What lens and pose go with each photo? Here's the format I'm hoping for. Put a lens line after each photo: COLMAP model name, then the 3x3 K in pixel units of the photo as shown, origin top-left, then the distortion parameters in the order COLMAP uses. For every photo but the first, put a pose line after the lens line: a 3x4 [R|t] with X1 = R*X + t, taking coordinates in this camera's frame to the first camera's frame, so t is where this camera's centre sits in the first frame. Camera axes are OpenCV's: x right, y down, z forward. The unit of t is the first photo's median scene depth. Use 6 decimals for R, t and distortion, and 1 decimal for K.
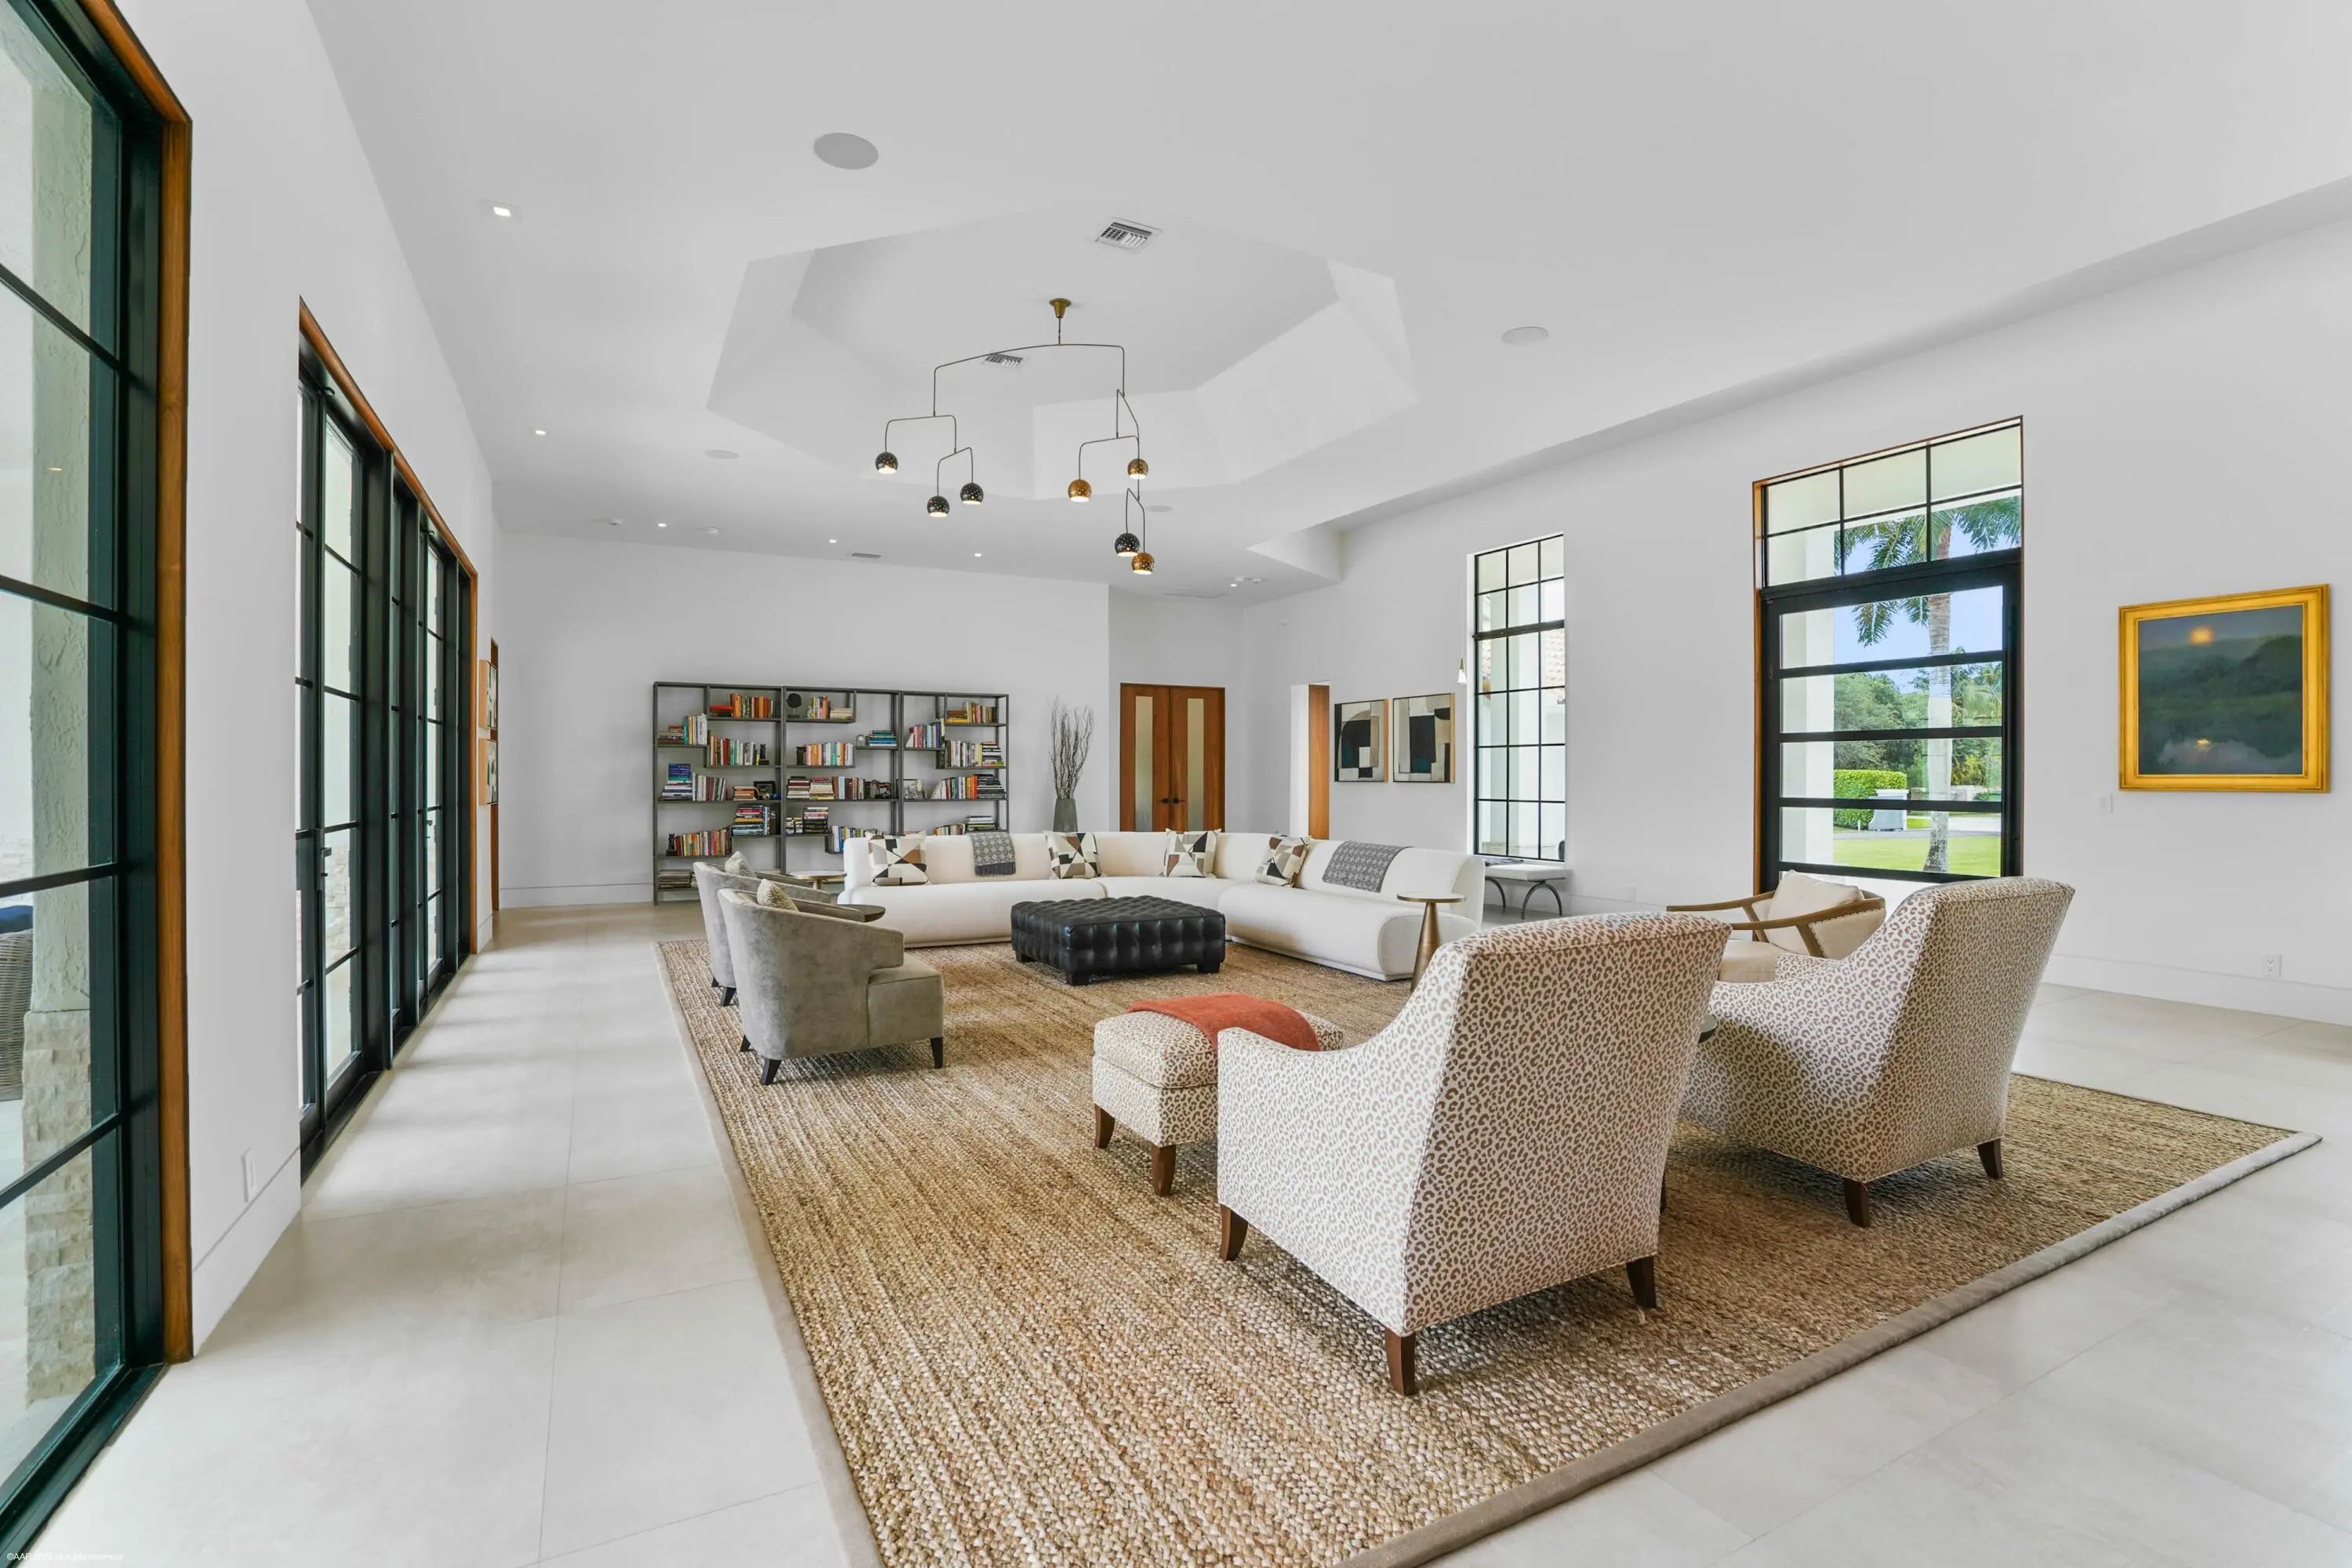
lens RADIAL K [[1085.6, 0, 1168.0], [0, 1085.6, 780.5], [0, 0, 1]] dist [-0.059567, 0.022264]
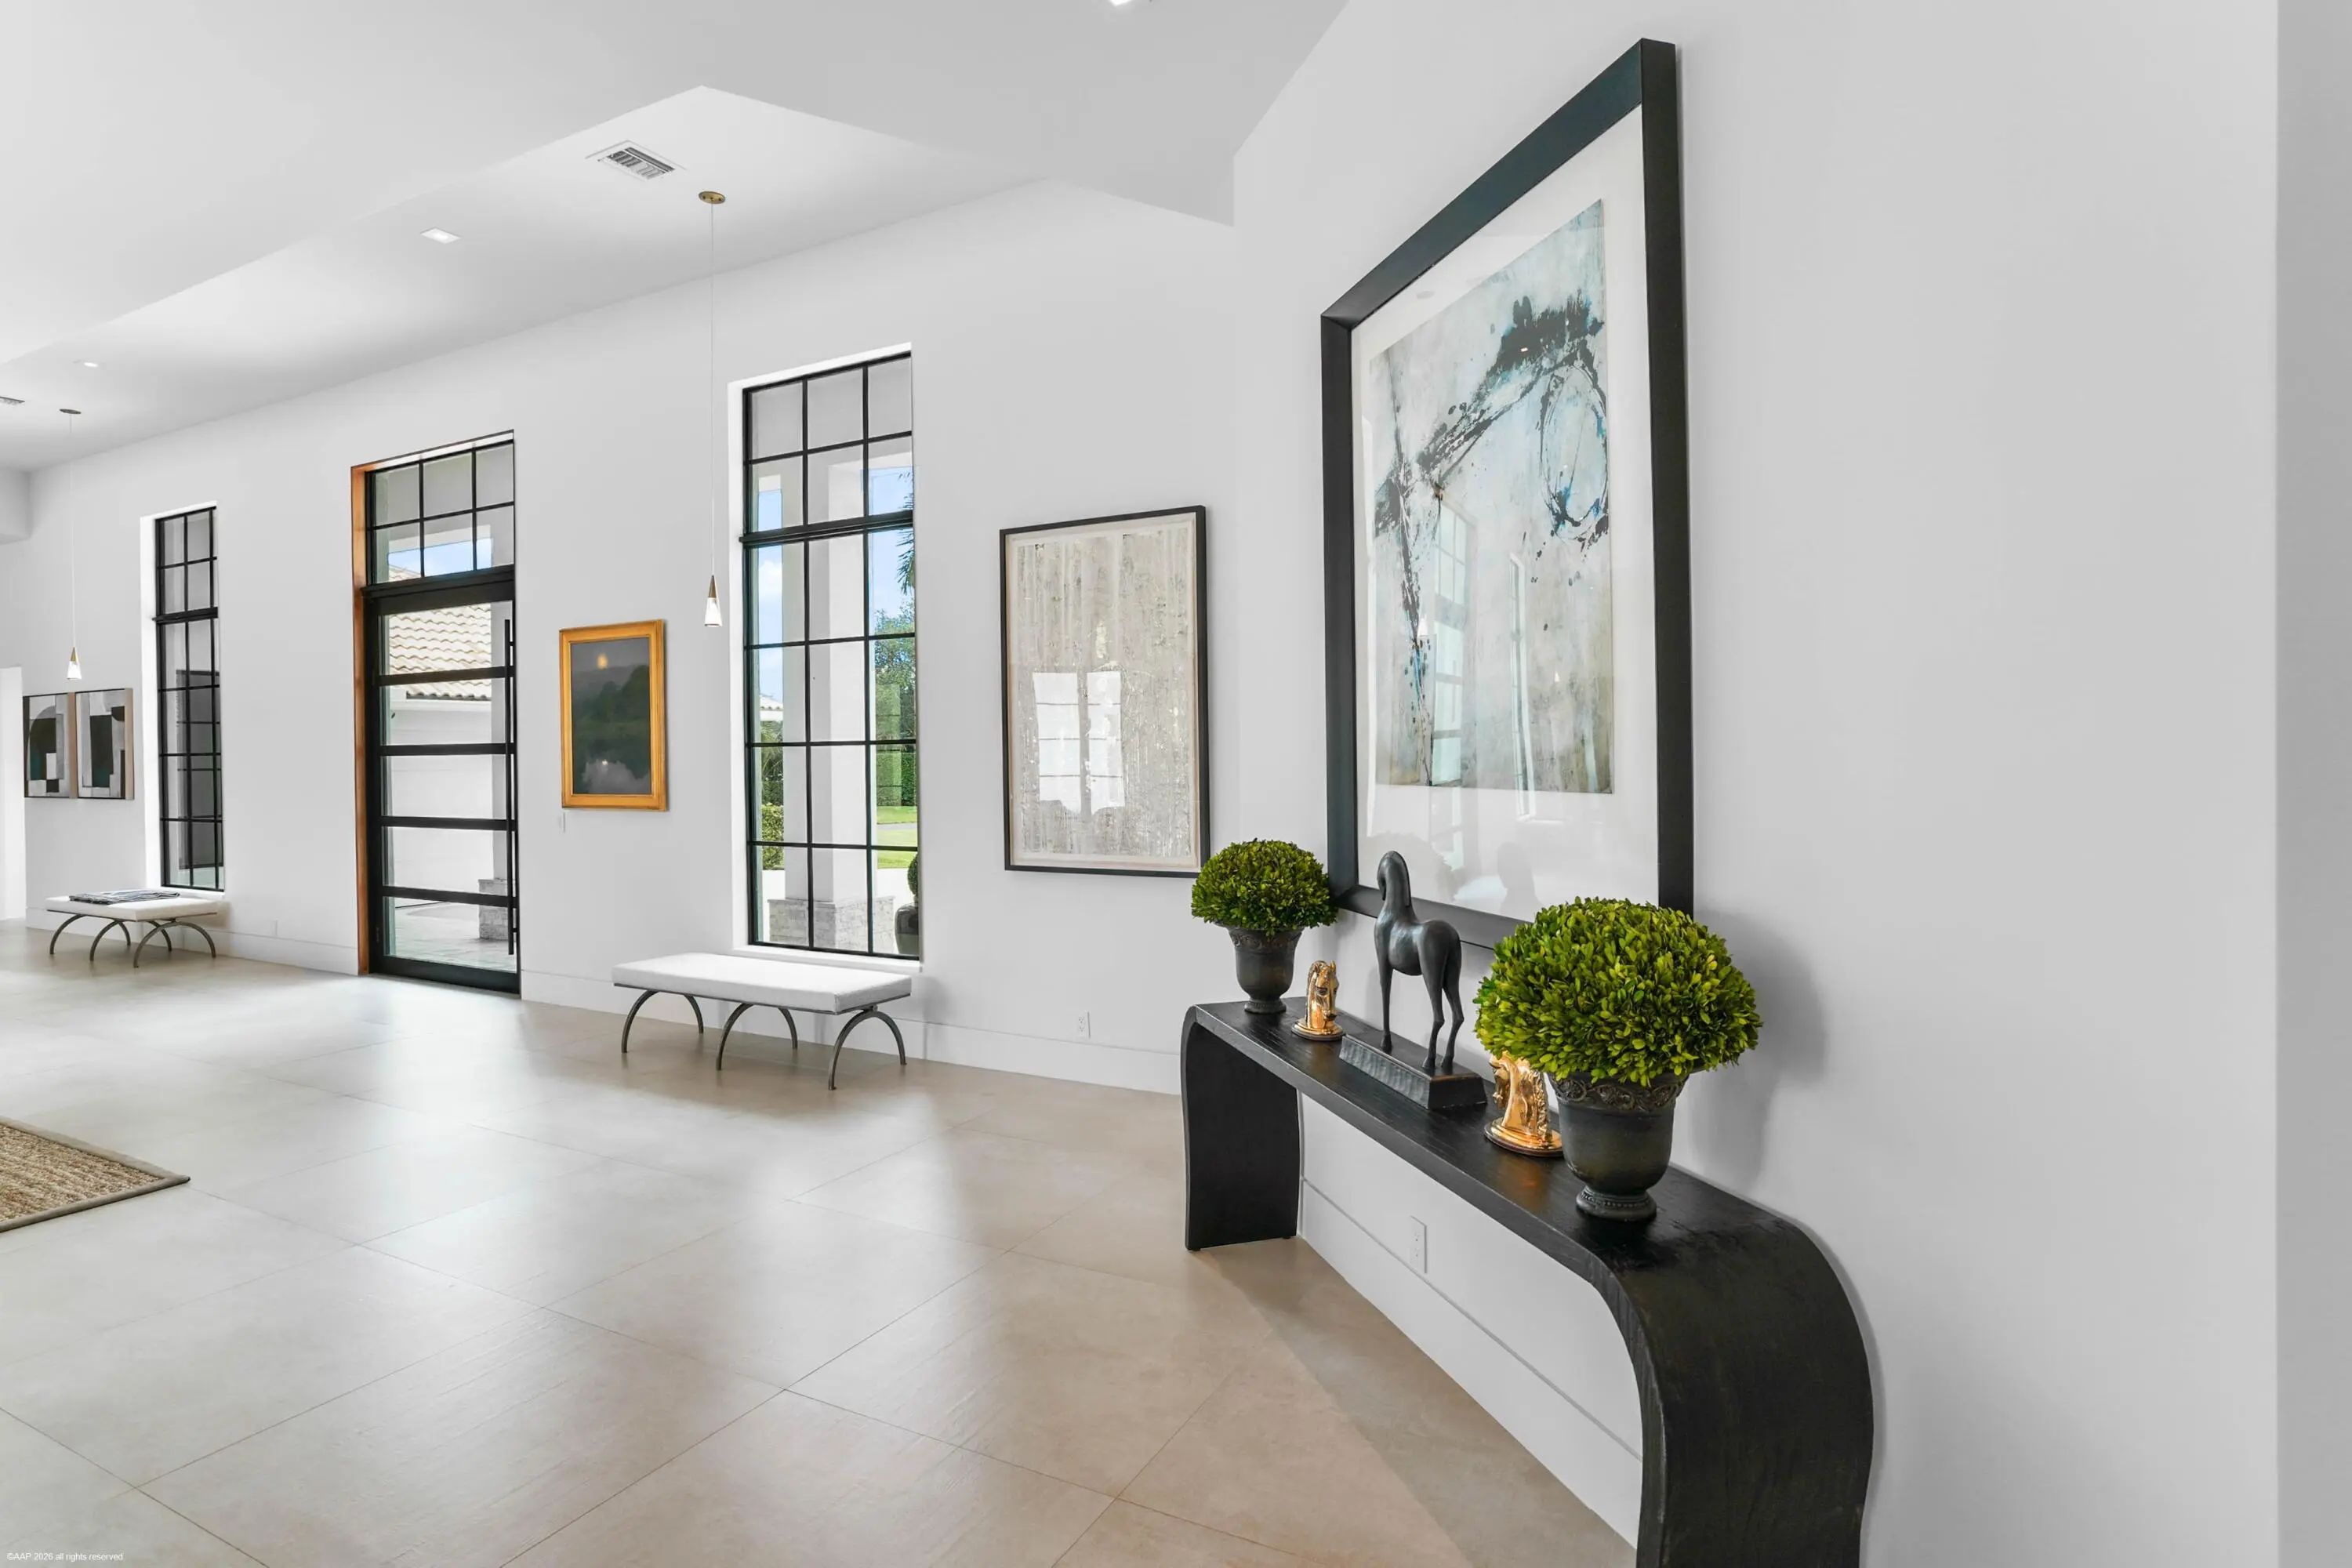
lens RADIAL K [[1199.3, 0, 1167.1], [0, 1199.3, 764.6], [0, 0, 1]] dist [-0.032329, 0.018180]
pose [[0.830990, -0.014633, 0.556095, 0.520492], [0.014387, 0.999885, 0.004812, -0.021510], [-0.556101, 0.004002, 0.831105, -0.197222]]
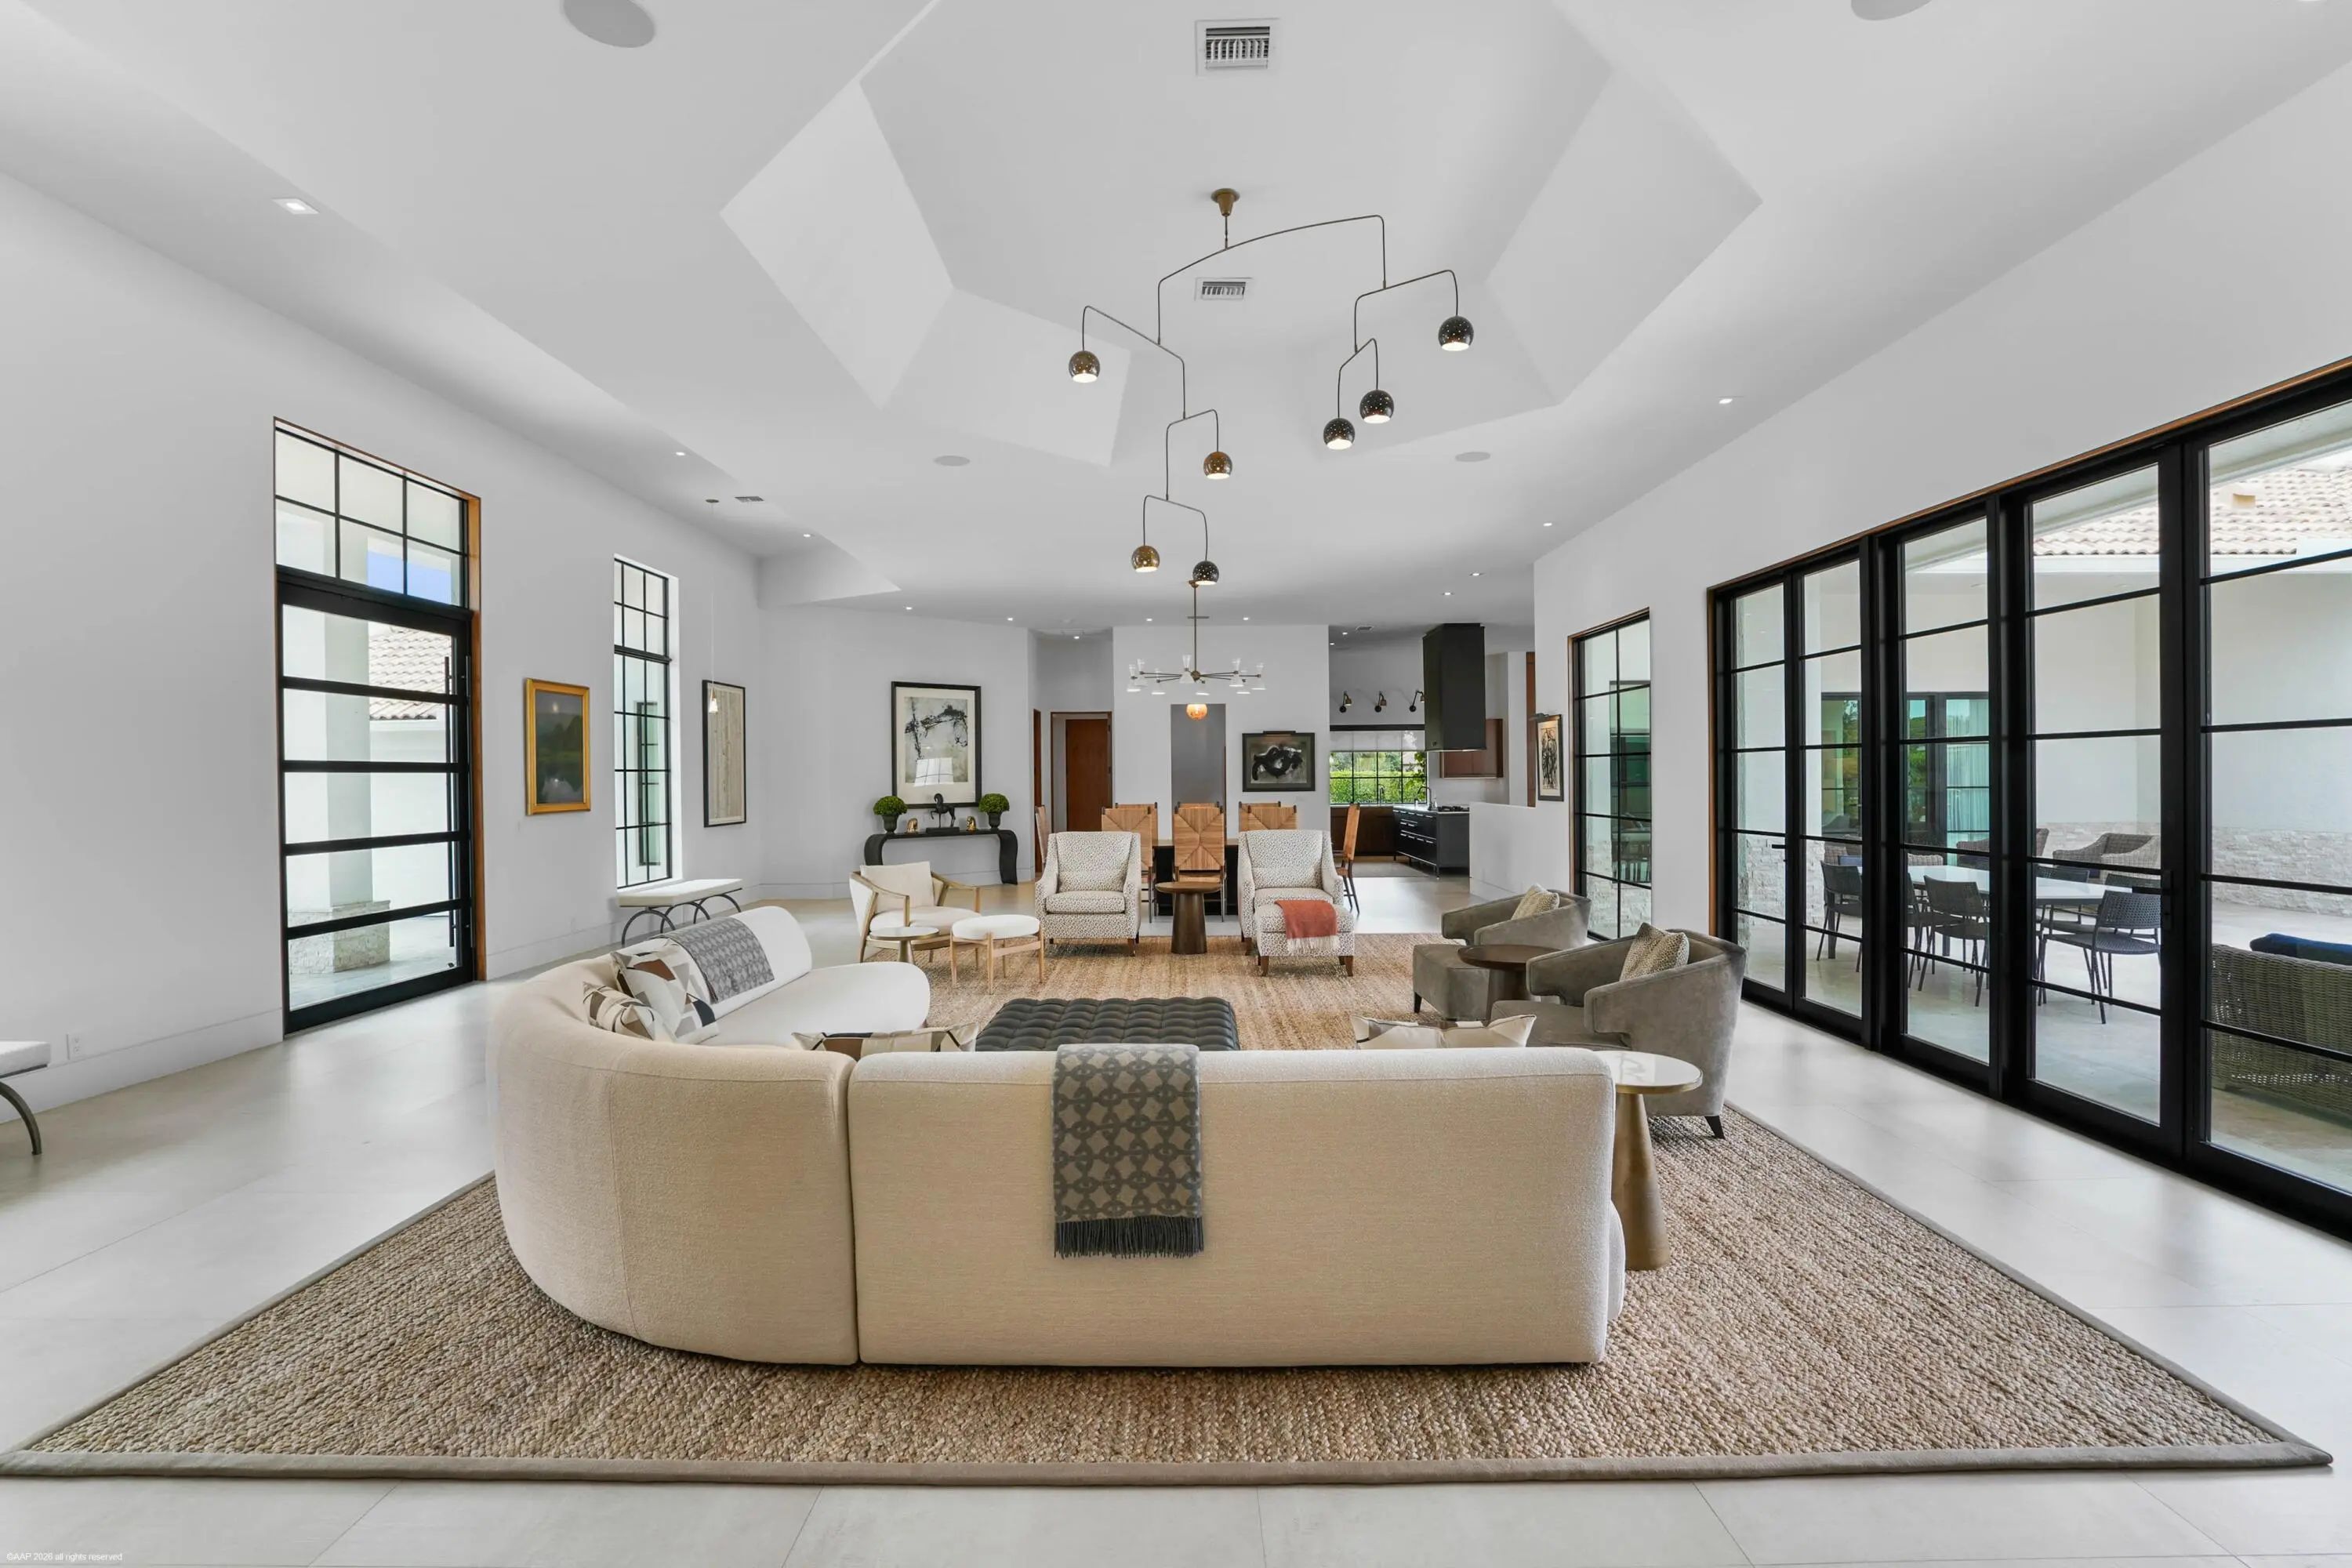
lens RADIAL K [[1085.6, 0, 1184.1], [0, 1085.6, 789.2], [0, 0, 1]] dist [-0.059567, 0.022264]
pose [[-0.883697, 0.002414, 0.468053, -0.312050], [0.011816, 0.999783, 0.017152, -0.026443], [-0.467910, 0.020688, -0.883534, 1.246493]]
